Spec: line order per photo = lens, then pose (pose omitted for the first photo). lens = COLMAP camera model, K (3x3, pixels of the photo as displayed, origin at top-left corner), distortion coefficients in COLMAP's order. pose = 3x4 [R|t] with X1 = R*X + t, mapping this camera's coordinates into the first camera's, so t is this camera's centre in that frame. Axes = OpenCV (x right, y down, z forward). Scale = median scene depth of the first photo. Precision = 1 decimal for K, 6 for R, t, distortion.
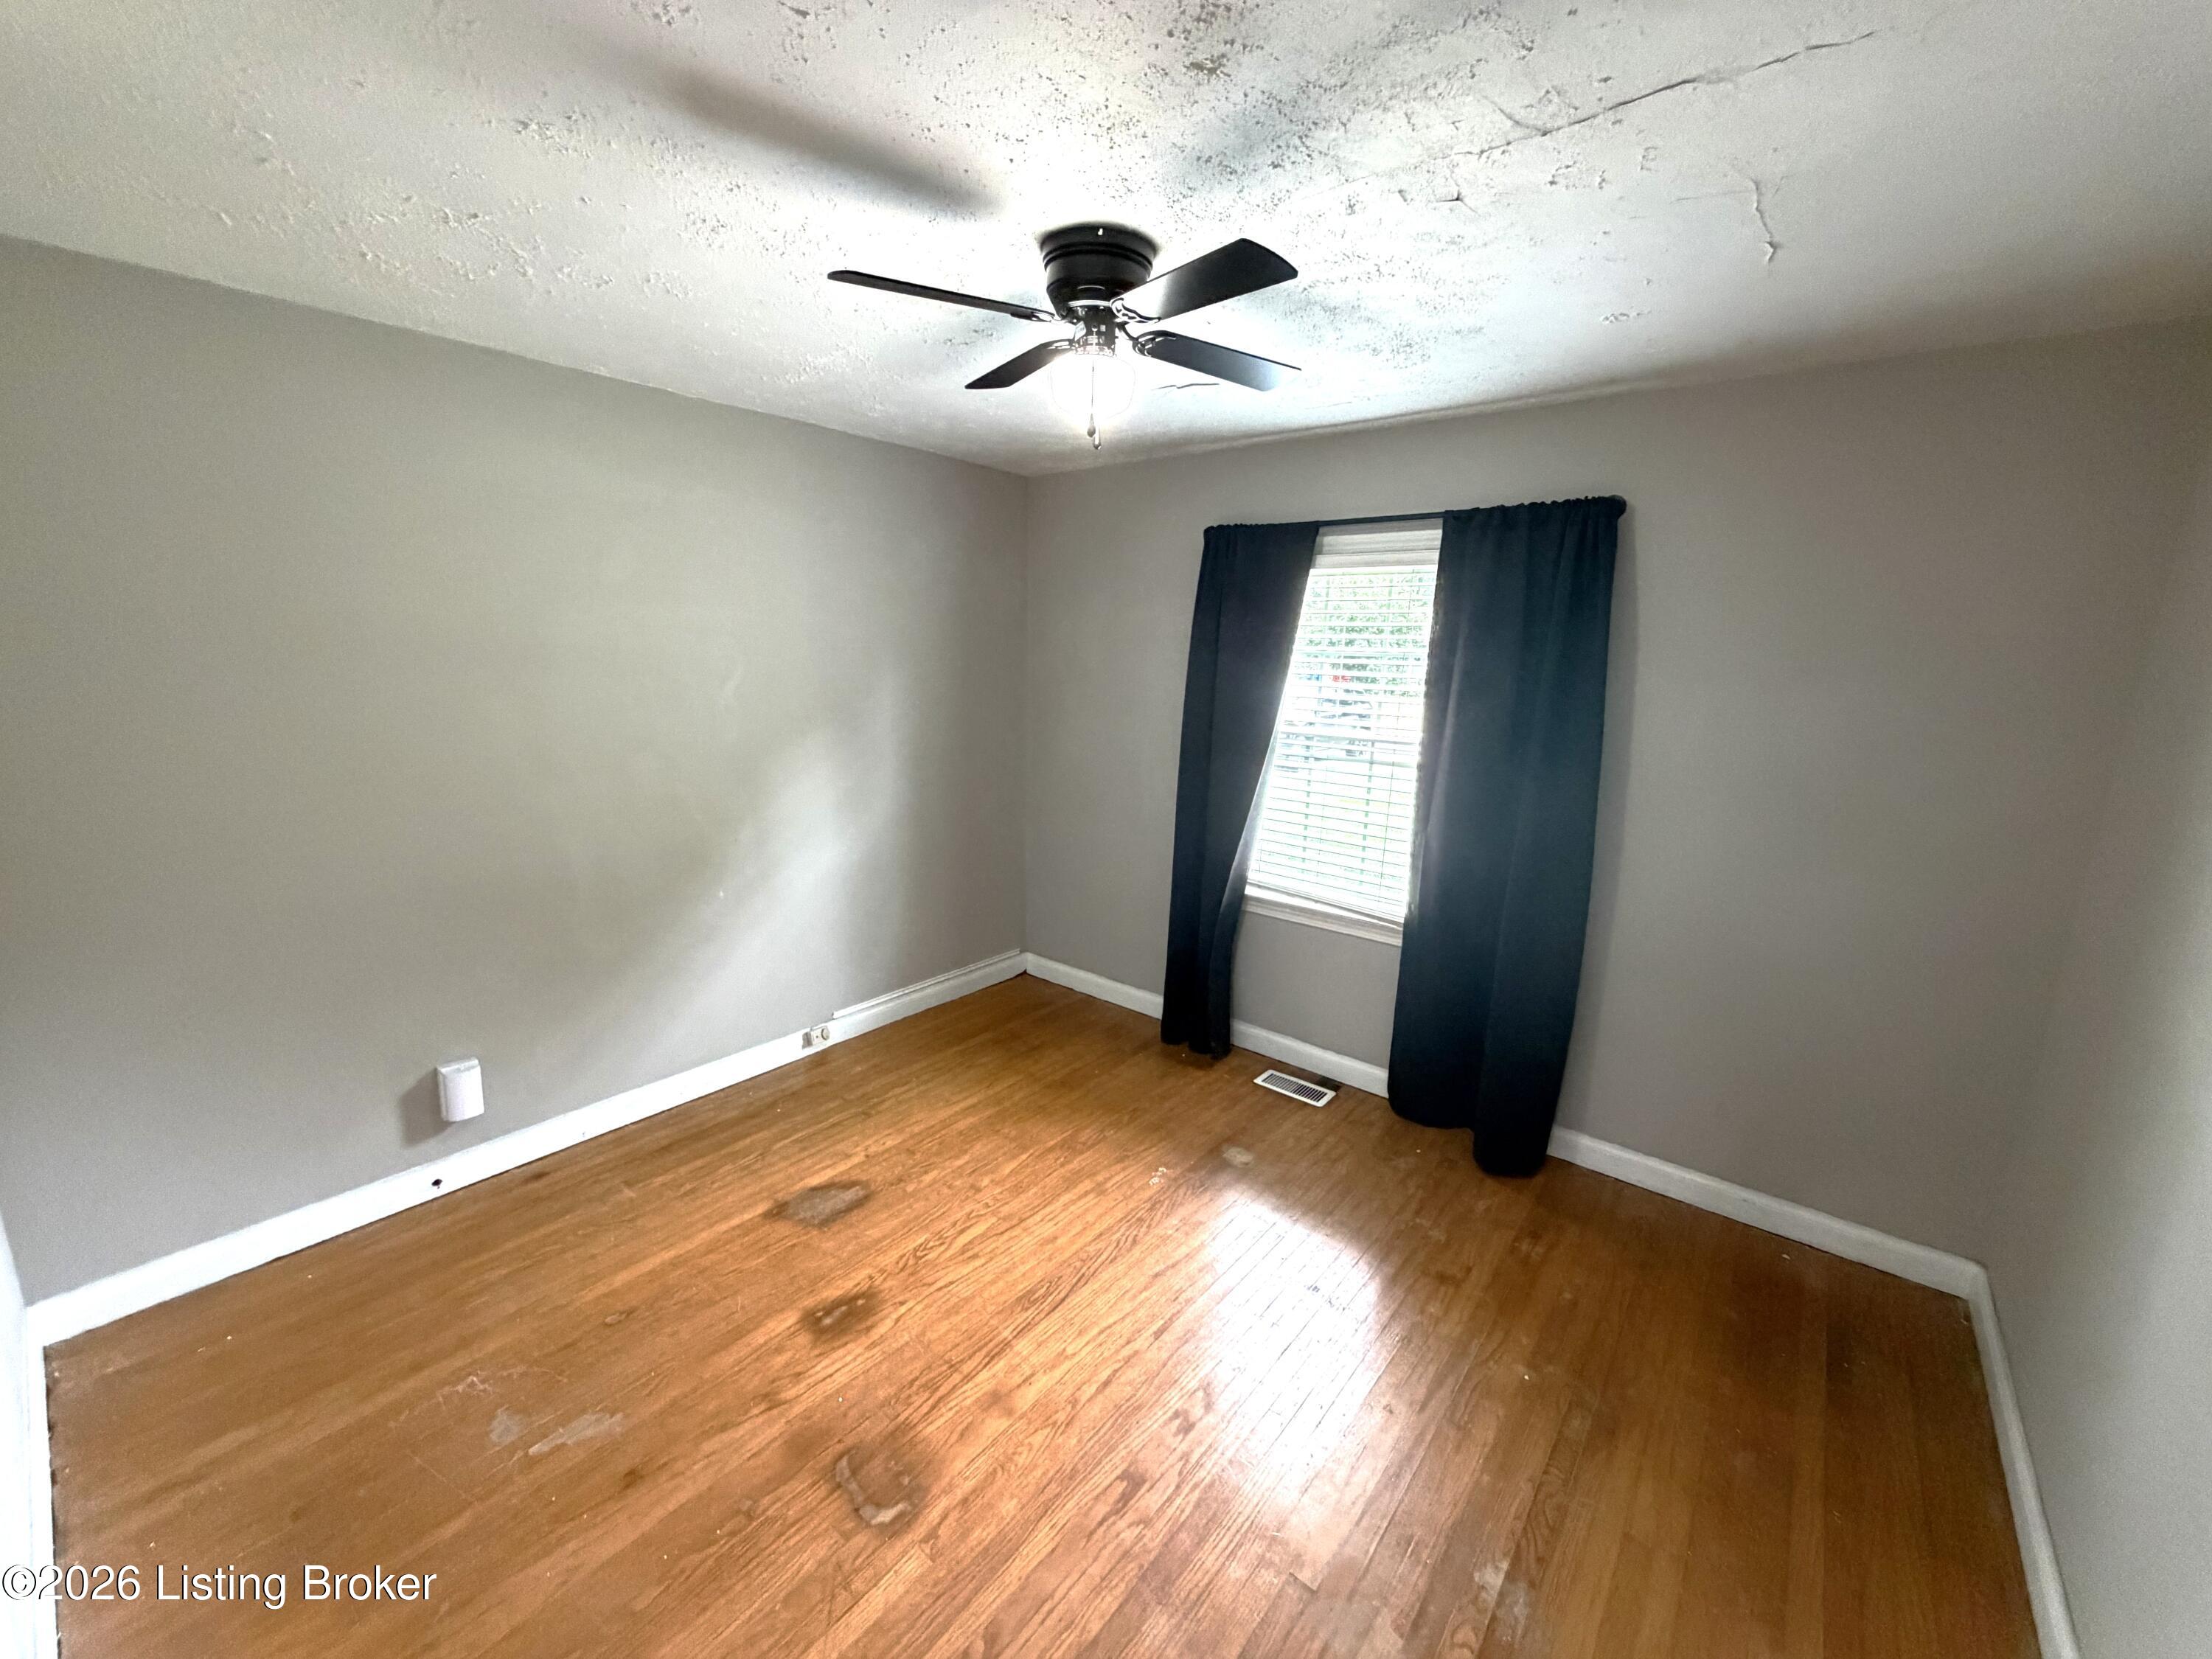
lens RADIAL K [[877.7, 0, 1101.9], [0, 877.7, 830.3], [0, 0, 1]] dist [0.000188, 0.000212]
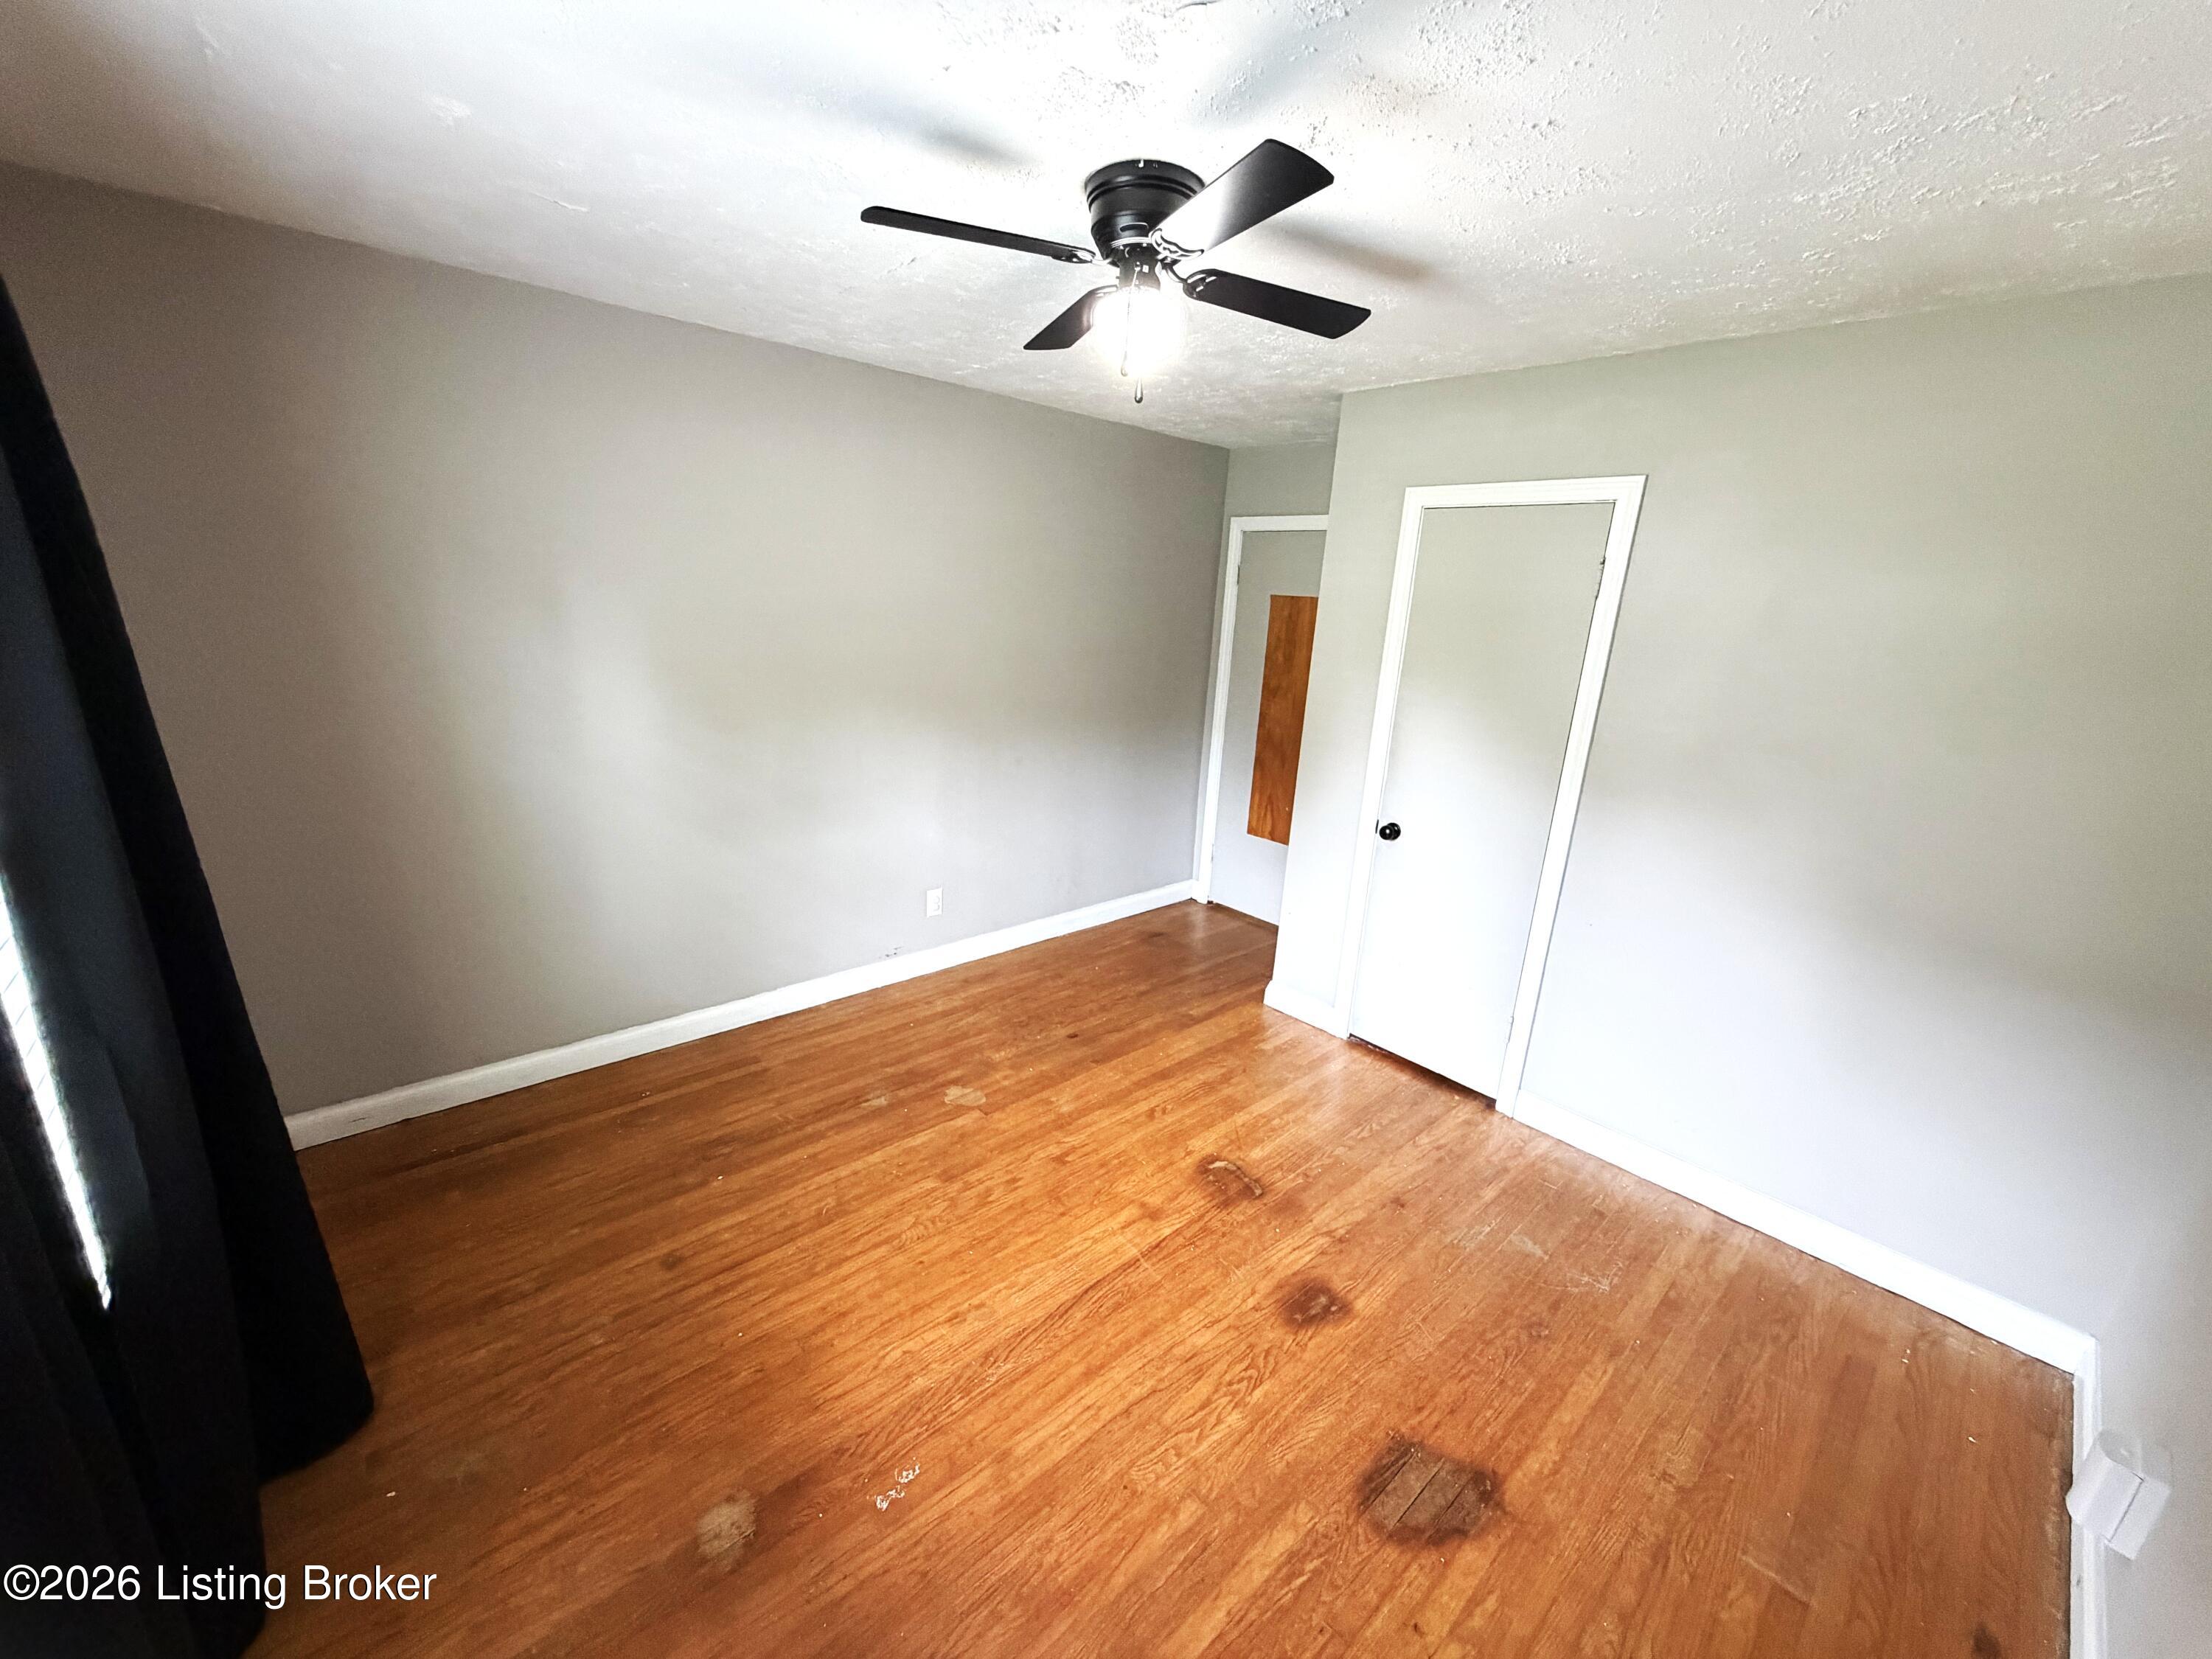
lens RADIAL K [[877.7, 0, 1101.9], [0, 877.7, 830.3], [0, 0, 1]] dist [0.000188, 0.000212]
pose [[-0.986627, -0.113704, 0.116784, -0.124079], [-0.048769, 0.889602, 0.454125, -0.379466], [-0.155527, 0.442356, -0.883251, 1.763279]]
